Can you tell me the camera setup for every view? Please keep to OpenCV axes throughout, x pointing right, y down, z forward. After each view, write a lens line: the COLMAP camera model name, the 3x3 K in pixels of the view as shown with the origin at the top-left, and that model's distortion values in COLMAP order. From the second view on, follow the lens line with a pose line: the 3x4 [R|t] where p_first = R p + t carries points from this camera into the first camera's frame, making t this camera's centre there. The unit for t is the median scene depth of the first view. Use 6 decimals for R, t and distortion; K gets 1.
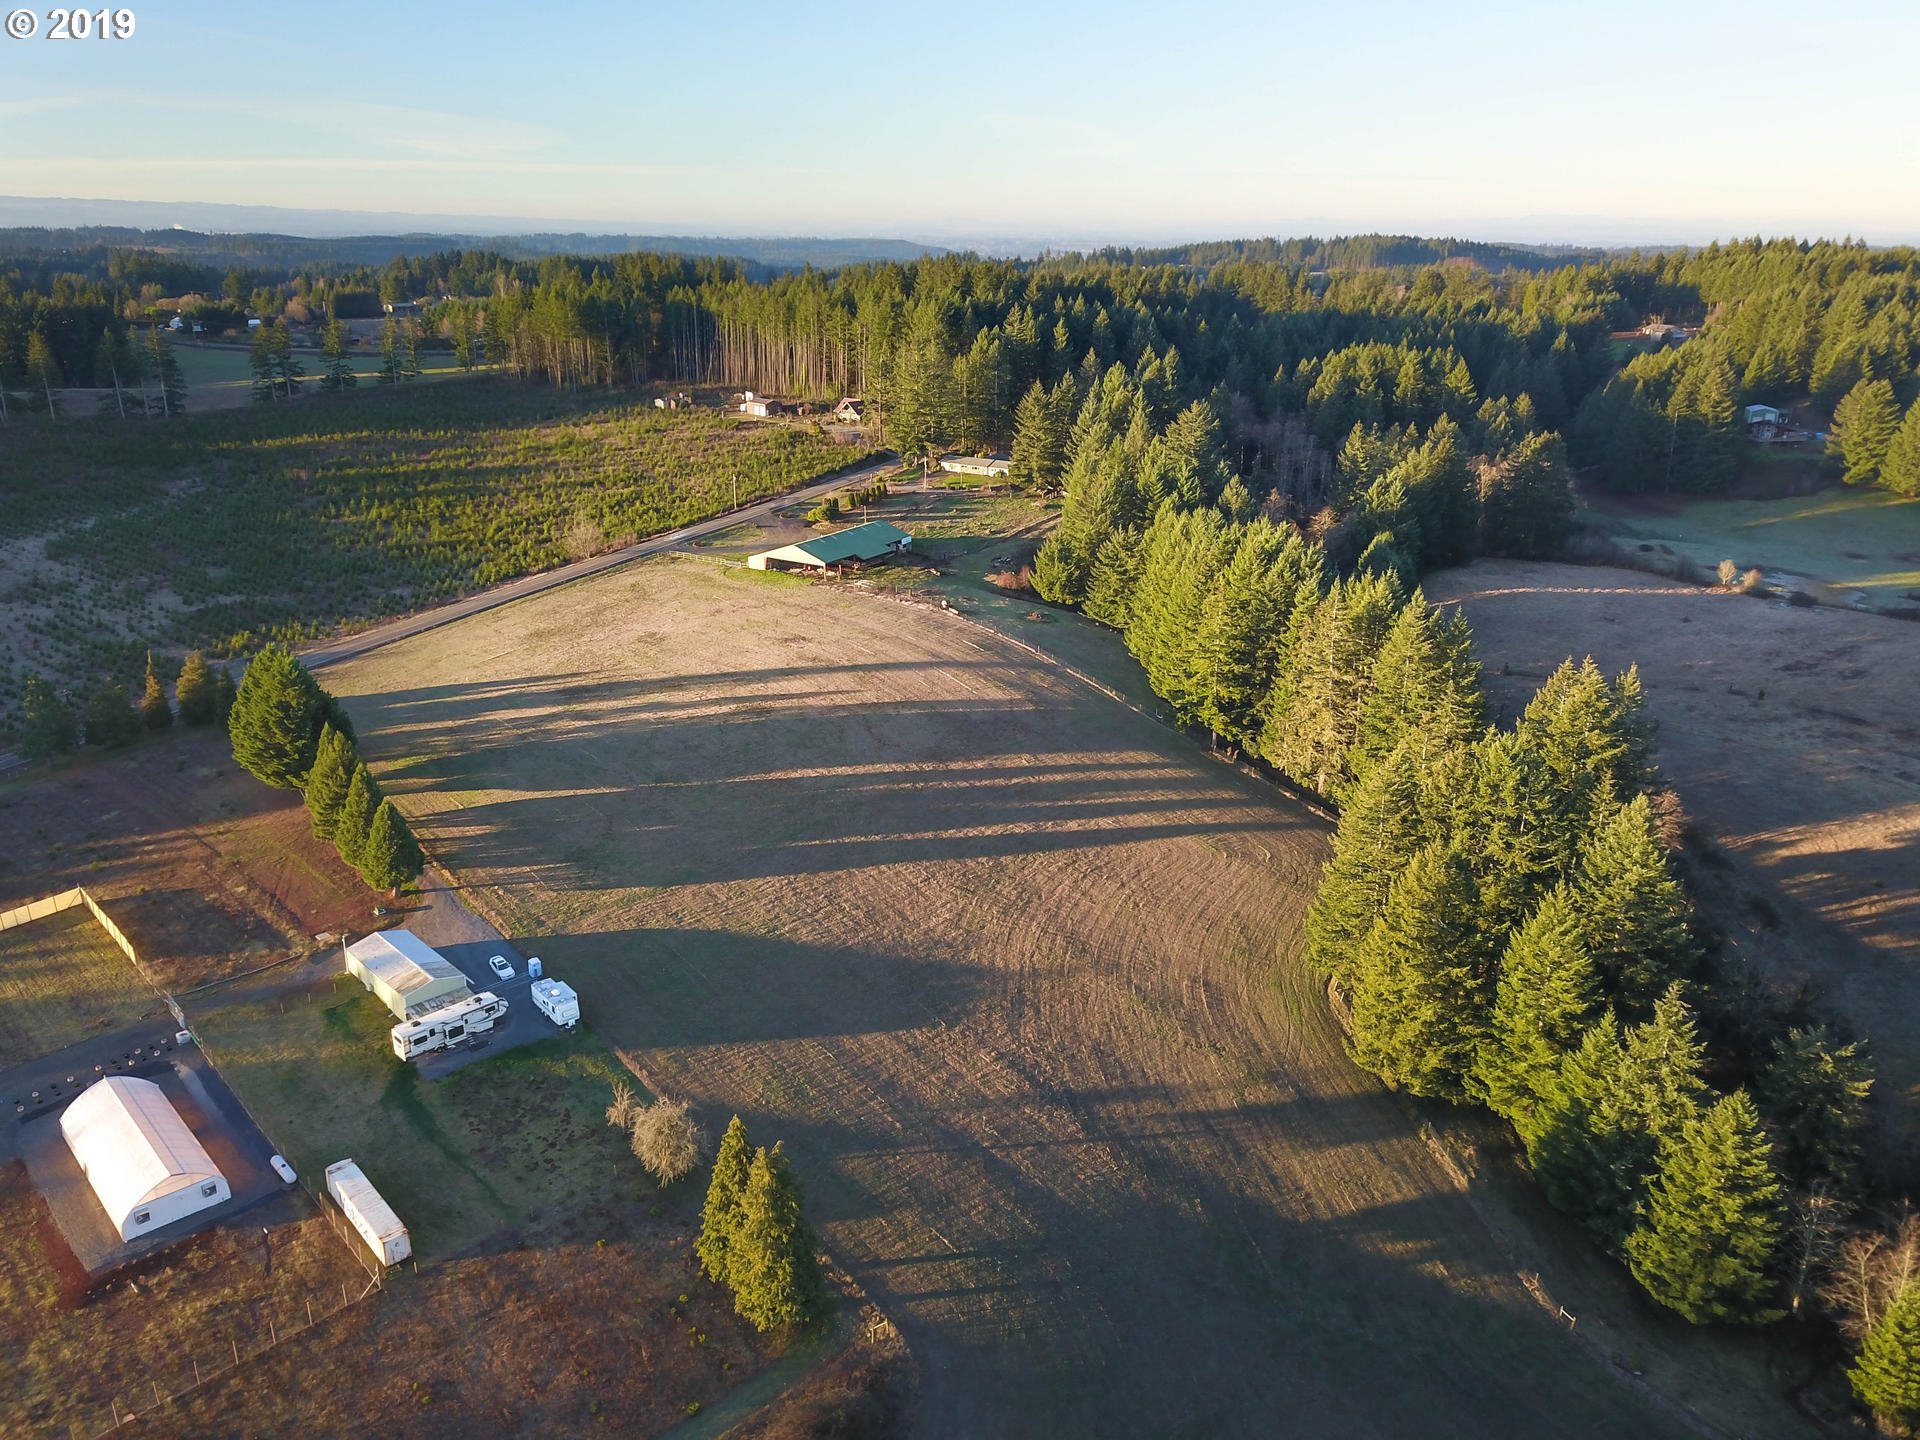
lens RADIAL K [[1449.1, 0, 957.7], [0, 1449.1, 717.5], [0, 0, 1]] dist [0.036268, -0.044135]
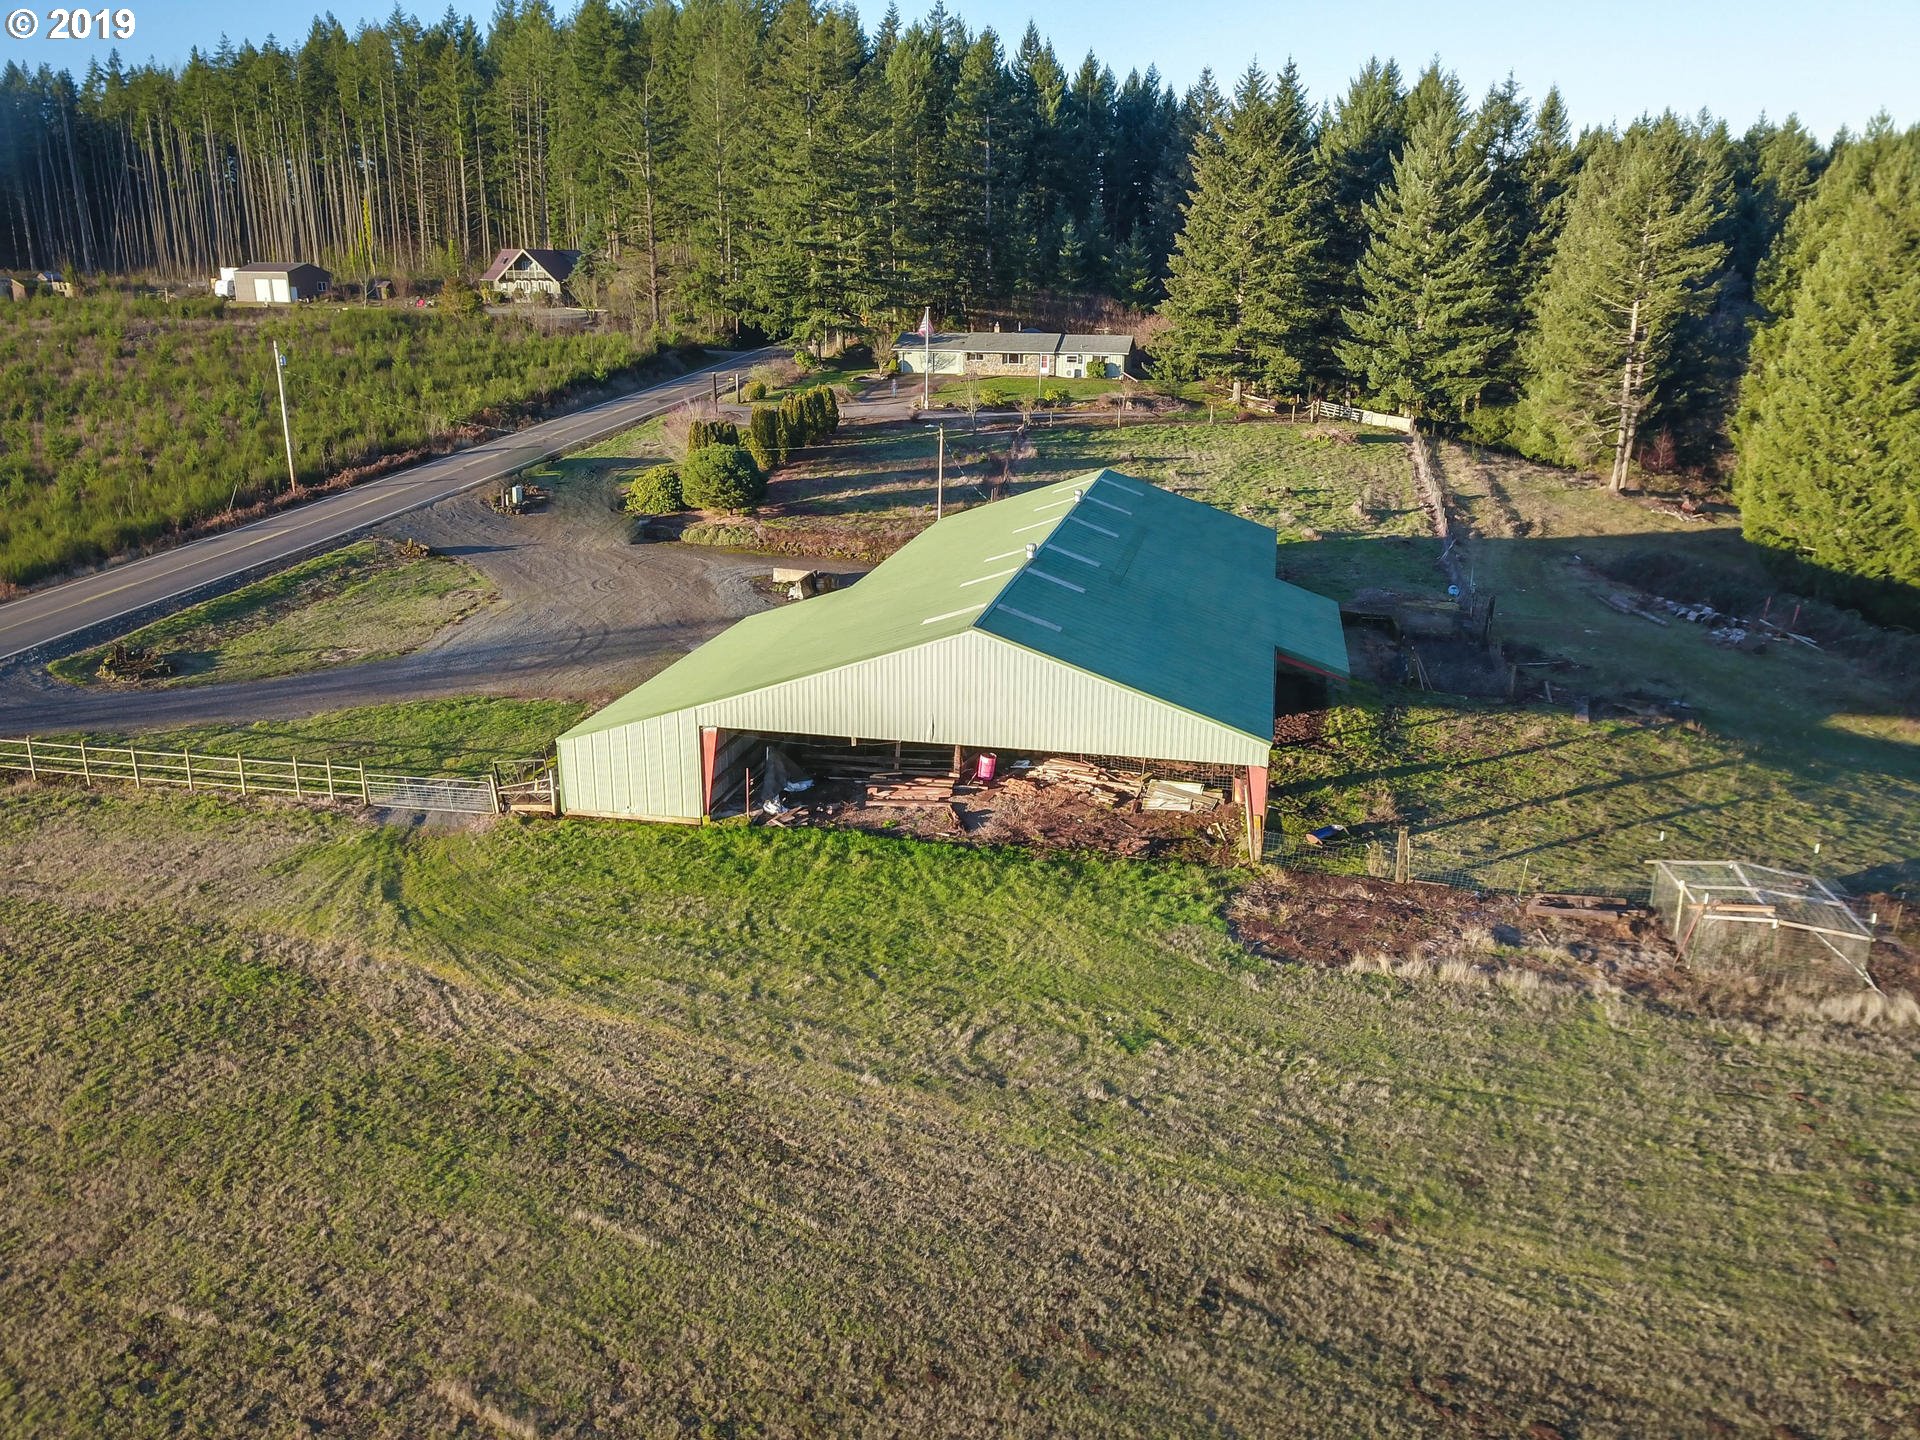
lens RADIAL K [[1449.1, 0, 962.4], [0, 1449.1, 719.1], [0, 0, 1]] dist [0.036268, -0.044135]
pose [[0.939610, -0.102375, 0.326577, -0.132015], [0.111529, 0.993717, -0.009378, -0.092427], [-0.323565, 0.045234, 0.945124, 0.741421]]
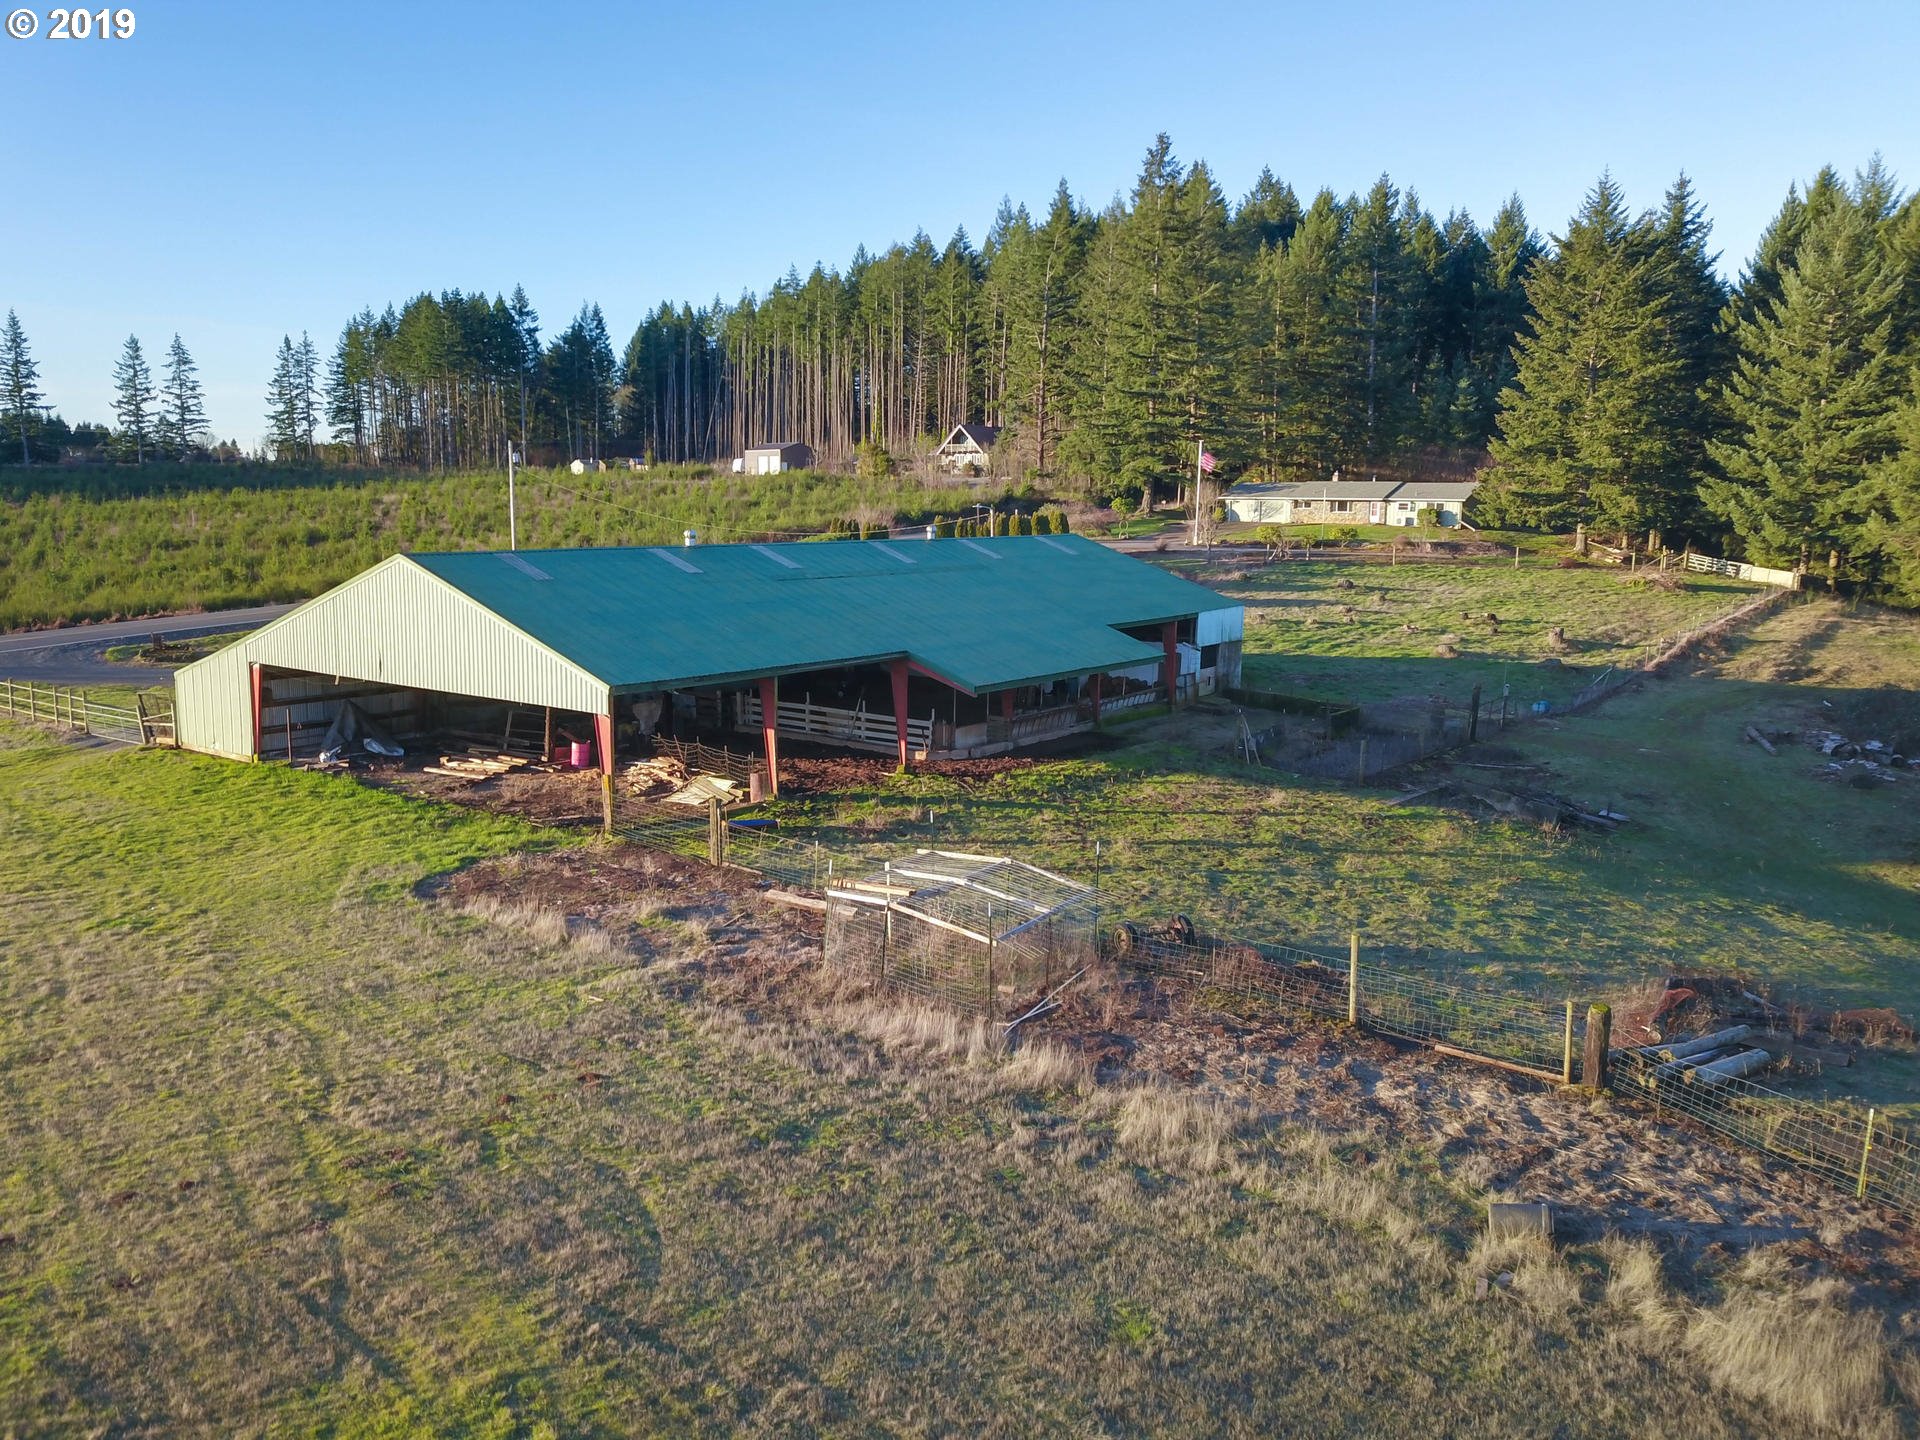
lens RADIAL K [[1449.1, 0, 954.6], [0, 1449.1, 712.9], [0, 0, 1]] dist [0.036268, -0.044135]
pose [[0.995443, 0.019550, -0.093335, -0.045786], [-0.036304, 0.982748, -0.181352, -0.071748], [0.088179, 0.183914, 0.978979, 0.747566]]
